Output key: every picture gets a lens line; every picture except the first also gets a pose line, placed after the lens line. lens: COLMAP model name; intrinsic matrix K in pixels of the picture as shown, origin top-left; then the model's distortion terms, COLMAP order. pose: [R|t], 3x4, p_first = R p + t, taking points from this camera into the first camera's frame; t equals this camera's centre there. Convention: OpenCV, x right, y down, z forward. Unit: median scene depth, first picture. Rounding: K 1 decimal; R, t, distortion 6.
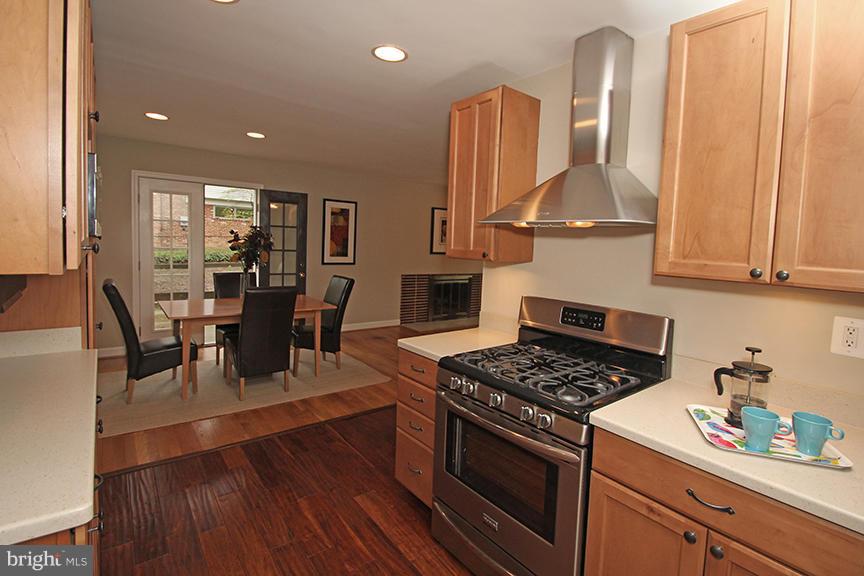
lens RADIAL K [[411.6, 0, 432.9], [0, 411.6, 271.5], [0, 0, 1]] dist [0.002314, 0.000100]
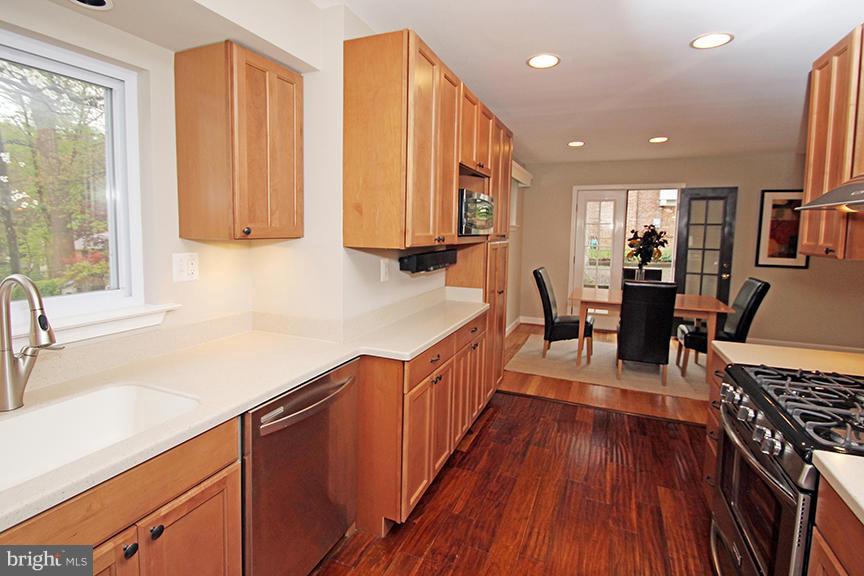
lens RADIAL K [[396.2, 0, 433.1], [0, 396.2, 261.8], [0, 0, 1]] dist [-0.020642, -0.000227]
pose [[0.496982, 0.035851, -0.867020, 0.180650], [-0.056760, 0.998350, 0.008746, 0.008370], [0.865903, 0.044865, 0.498196, 0.004905]]
